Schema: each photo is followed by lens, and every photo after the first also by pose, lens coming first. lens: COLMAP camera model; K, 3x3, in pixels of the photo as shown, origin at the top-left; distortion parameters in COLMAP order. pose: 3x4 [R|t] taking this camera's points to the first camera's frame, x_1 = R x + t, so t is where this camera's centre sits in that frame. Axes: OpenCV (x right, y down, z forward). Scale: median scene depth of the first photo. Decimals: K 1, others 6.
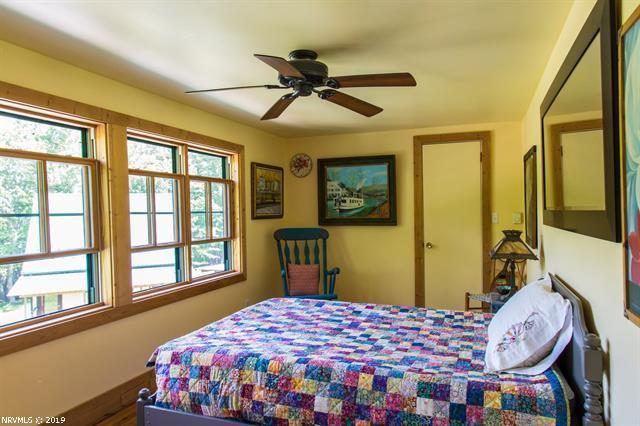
lens RADIAL K [[446.9, 0, 320.0], [0, 446.9, 213.0], [0, 0, 1]] dist [-0.001350, -0.000537]
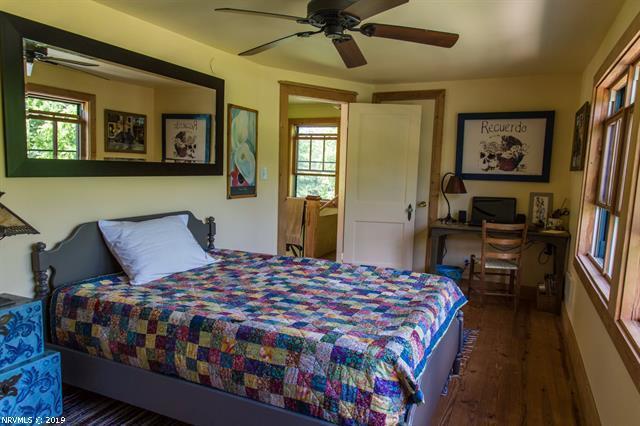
lens RADIAL K [[446.9, 0, 320.0], [0, 446.9, 213.0], [0, 0, 1]] dist [-0.001350, -0.000537]
pose [[-0.996700, -0.019753, 0.078738, -0.086404], [-0.011548, 0.994579, 0.103336, 0.000861], [-0.080353, 0.102085, -0.991525, 1.920234]]
